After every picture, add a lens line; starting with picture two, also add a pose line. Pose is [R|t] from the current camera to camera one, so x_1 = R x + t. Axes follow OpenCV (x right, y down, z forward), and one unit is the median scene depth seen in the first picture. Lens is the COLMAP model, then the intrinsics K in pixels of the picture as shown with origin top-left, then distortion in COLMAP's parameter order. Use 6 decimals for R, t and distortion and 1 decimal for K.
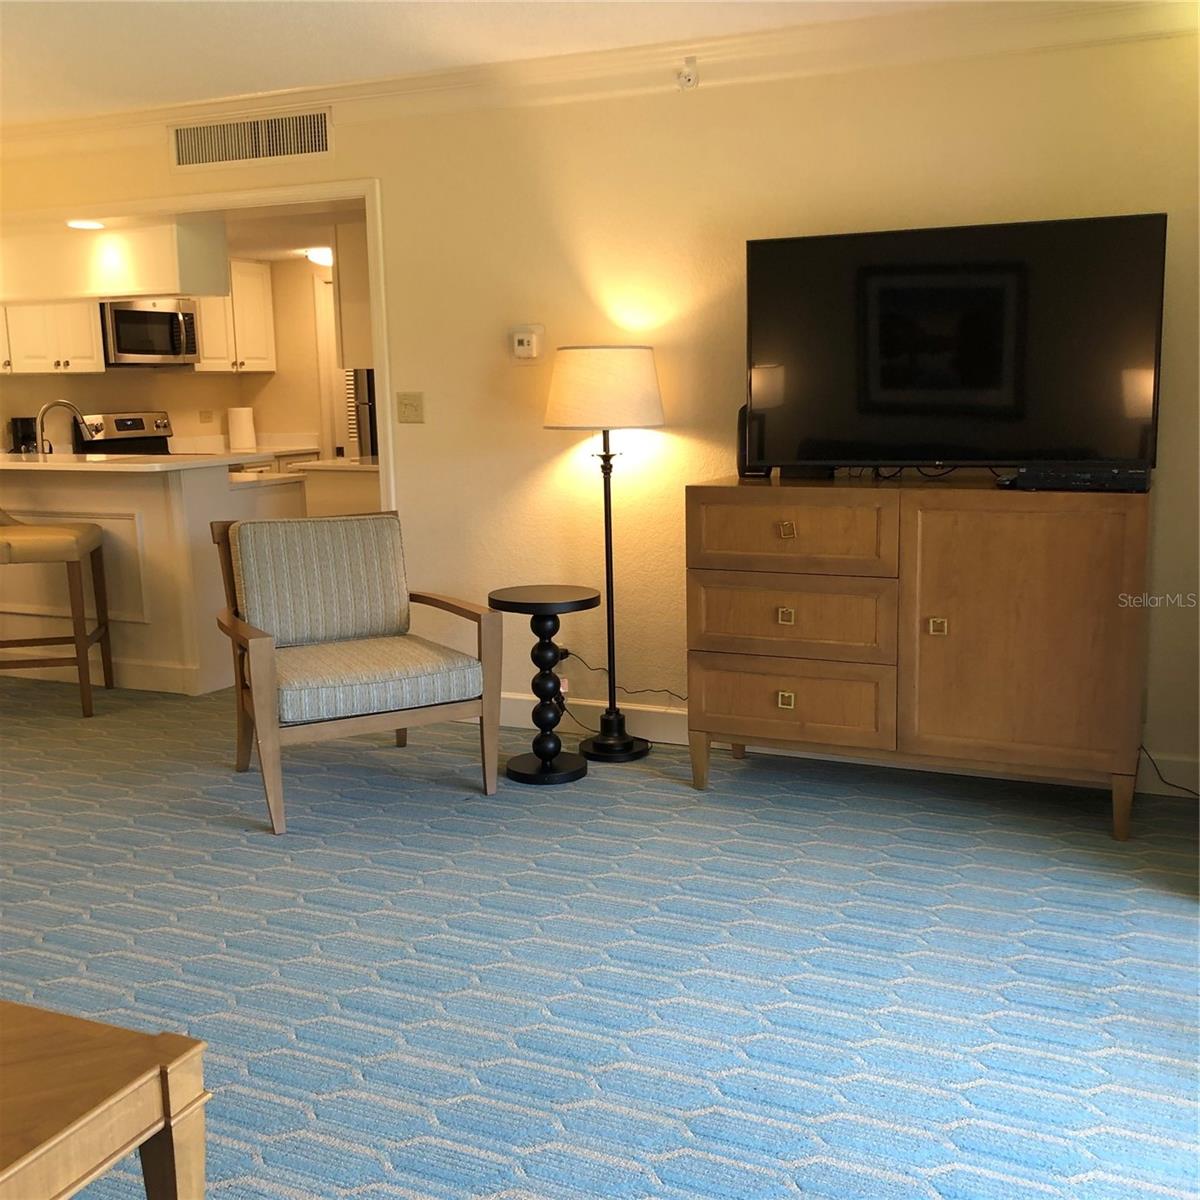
lens RADIAL K [[1293.5, 0, 601.3], [0, 1293.5, 603.1], [0, 0, 1]] dist [0.021972, 0.000000]
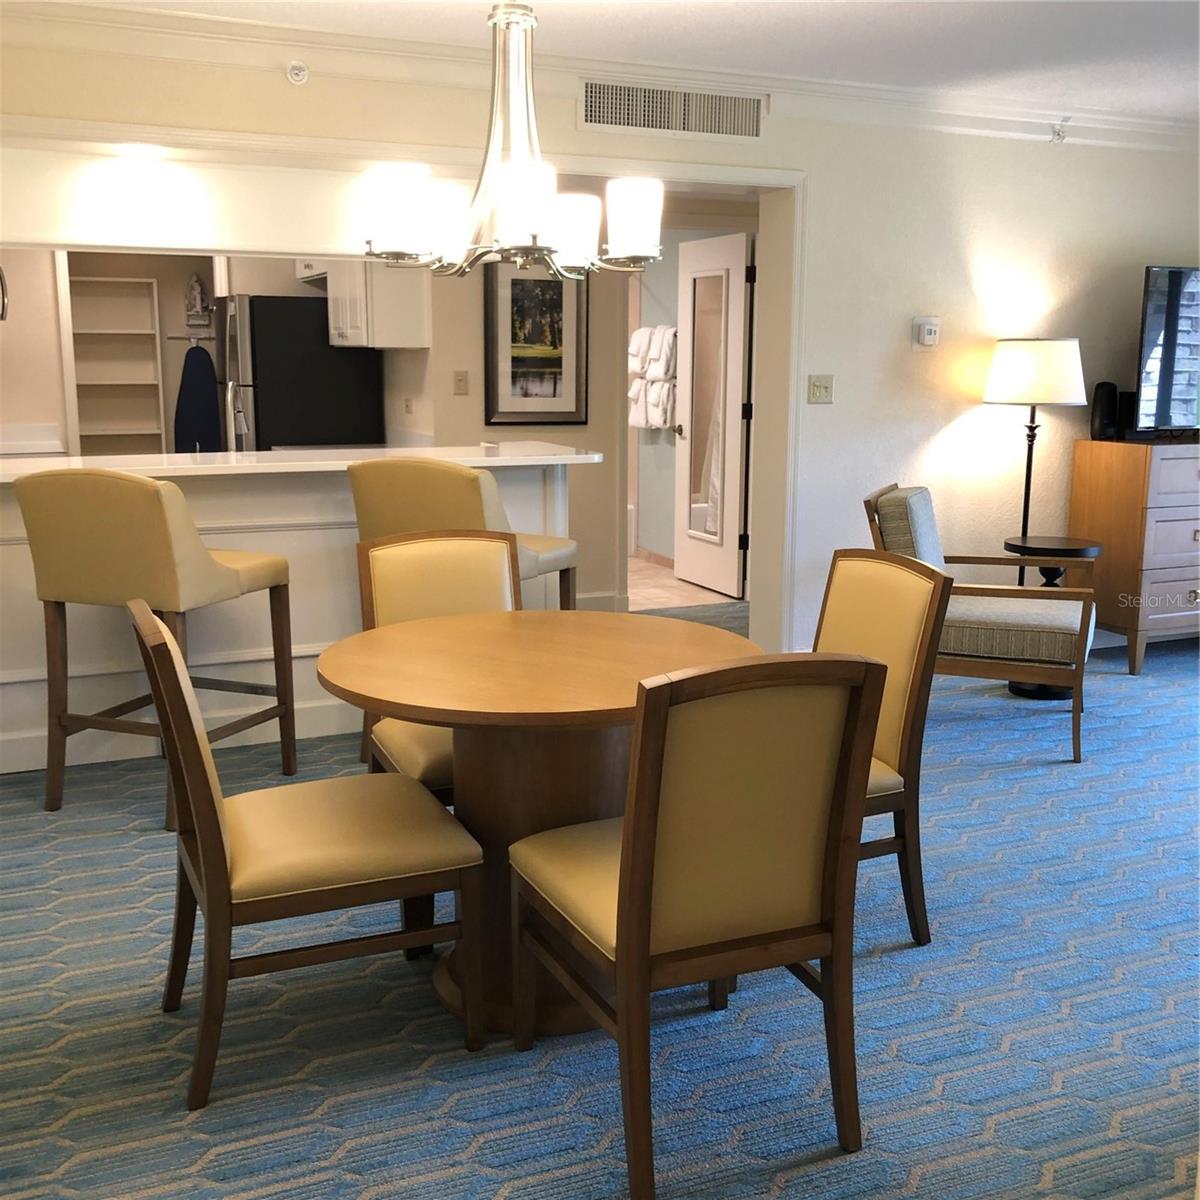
lens RADIAL K [[1293.5, 0, 595.9], [0, 1293.5, 597.3], [0, 0, 1]] dist [0.021972, 0.000000]
pose [[0.672024, -0.113184, 0.731828, -0.872330], [0.115561, 0.992172, 0.047331, -0.042333], [-0.731457, 0.052763, 0.679844, 0.337906]]
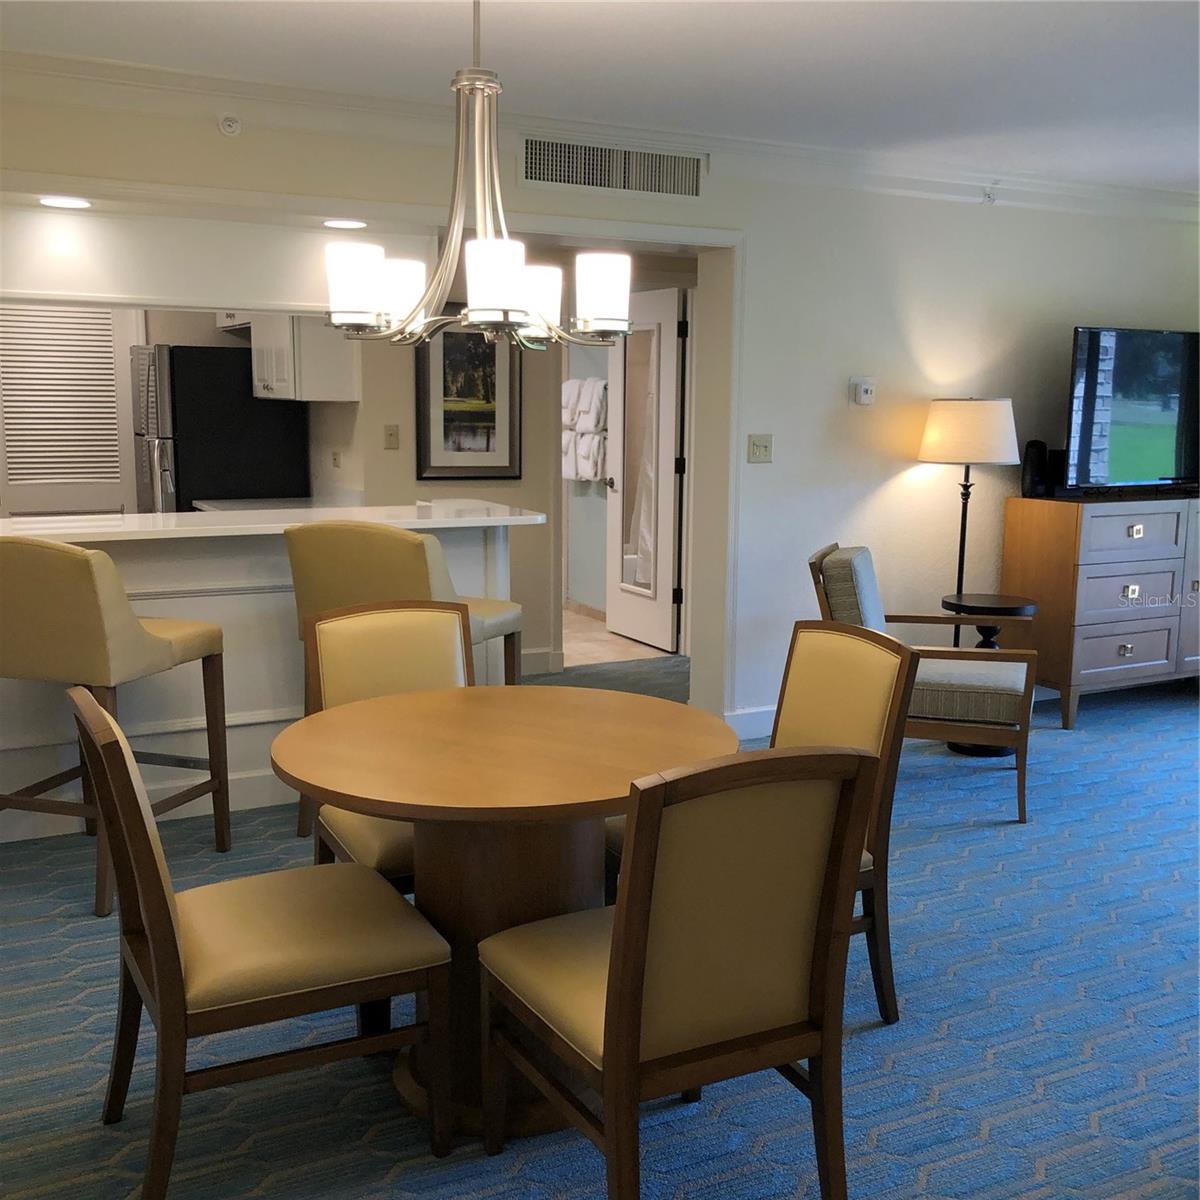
lens RADIAL K [[1293.5, 0, 602.3], [0, 1293.5, 620.2], [0, 0, 1]] dist [0.021972, 0.000000]
pose [[0.616128, -0.108177, 0.780182, -0.872779], [0.119974, 0.991855, 0.042781, -0.057700], [-0.778455, 0.067243, 0.624088, 0.360584]]
